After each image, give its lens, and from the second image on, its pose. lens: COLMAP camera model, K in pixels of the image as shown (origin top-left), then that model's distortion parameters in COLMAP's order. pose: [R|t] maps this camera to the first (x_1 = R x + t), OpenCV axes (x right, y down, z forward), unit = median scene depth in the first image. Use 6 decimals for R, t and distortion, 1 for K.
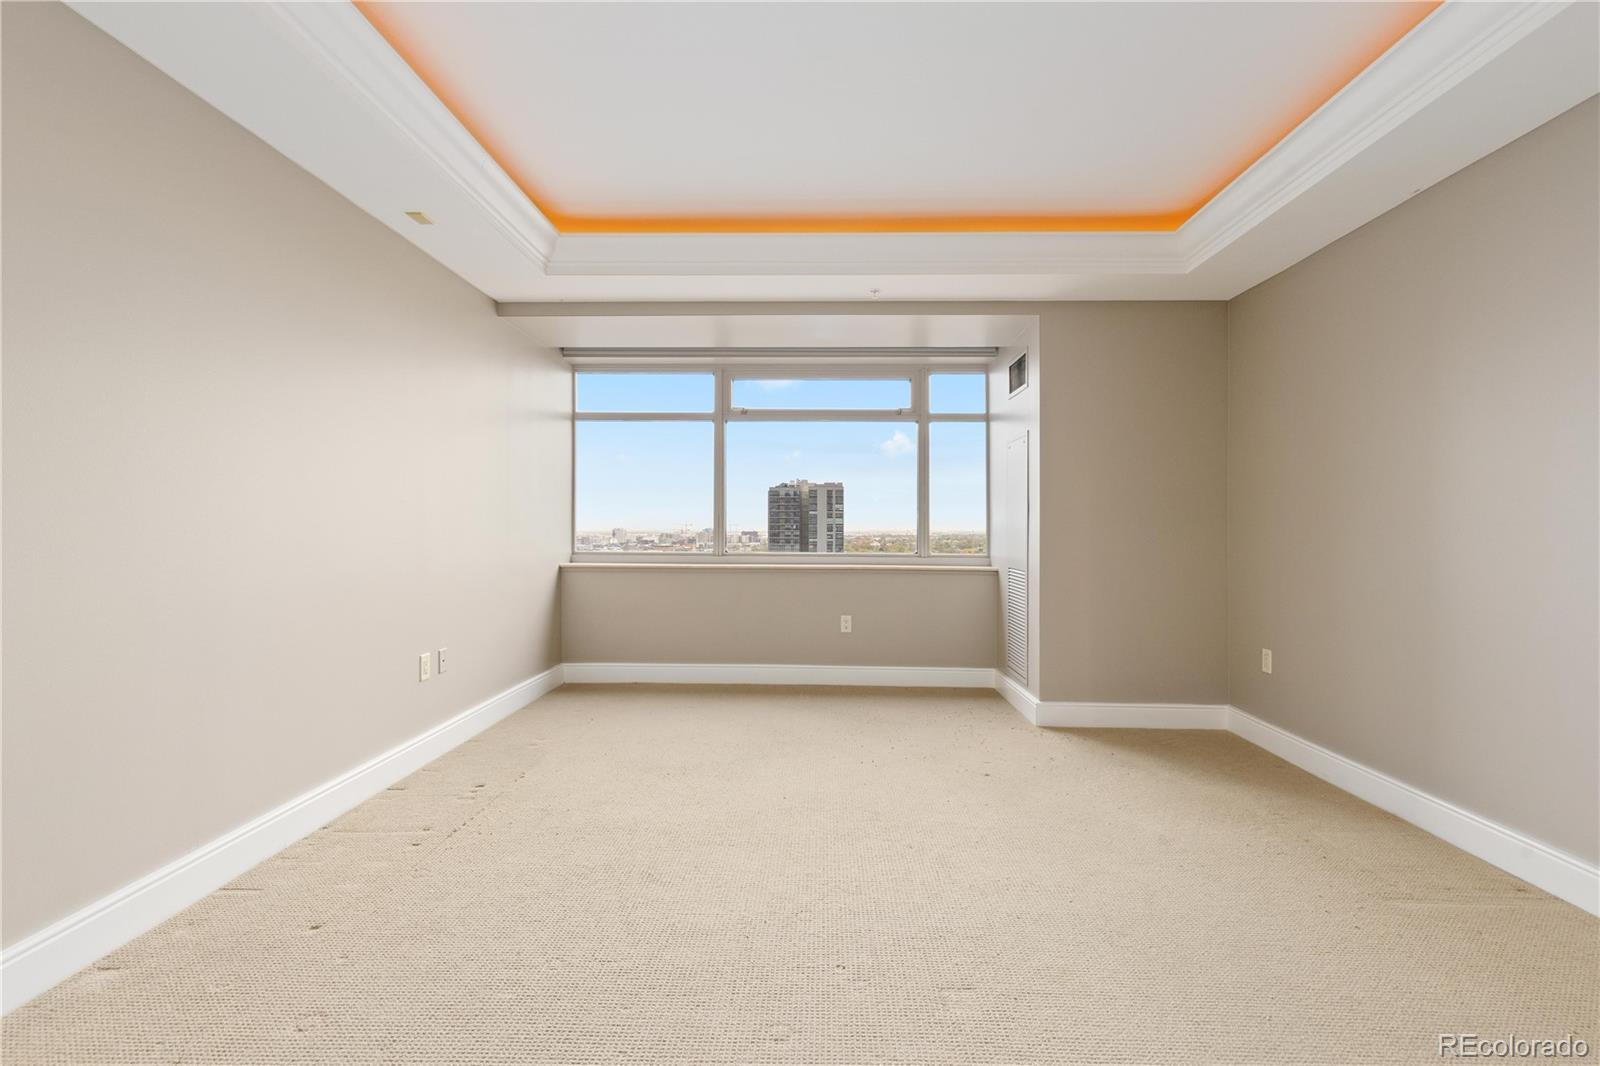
lens RADIAL K [[724.5, 0, 825.1], [0, 724.5, 534.9], [0, 0, 1]] dist [0.008515, -0.003201]
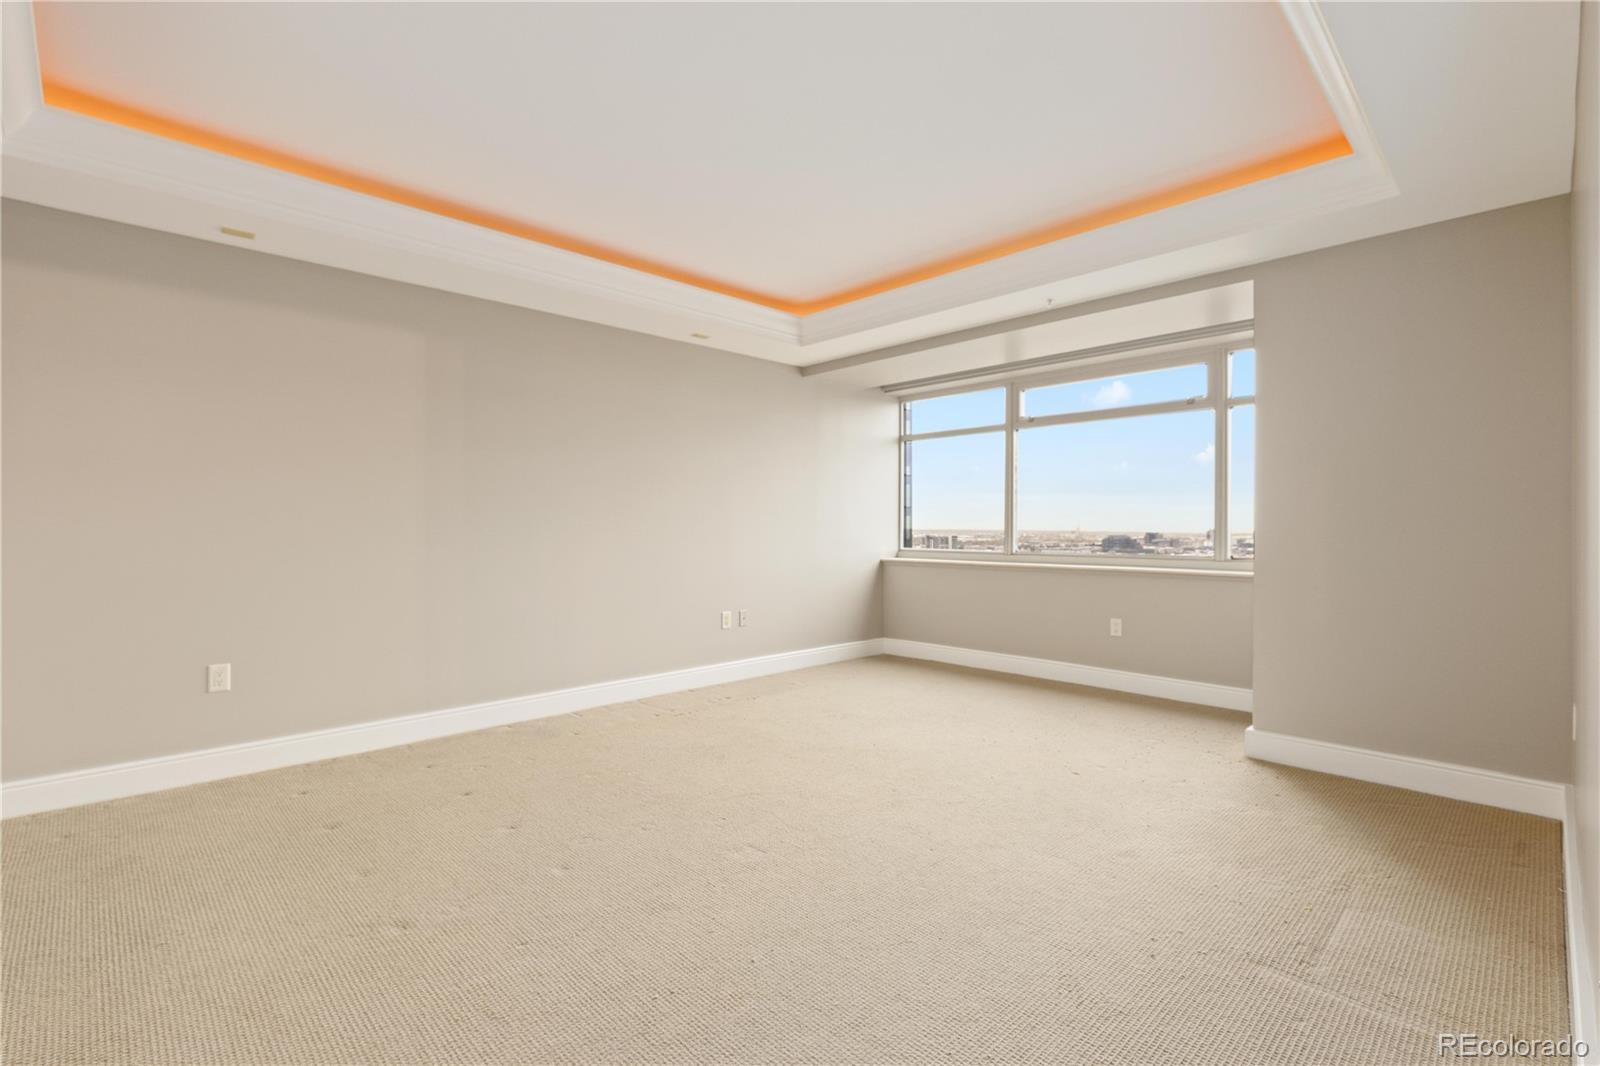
lens RADIAL K [[724.5, 0, 801.6], [0, 724.5, 533.4], [0, 0, 1]] dist [0.008515, -0.003201]
pose [[0.714018, -0.001417, -0.700126, 0.409223], [-0.003498, 0.999978, -0.005591, 0.003953], [0.700119, 0.006441, 0.713998, 0.009714]]
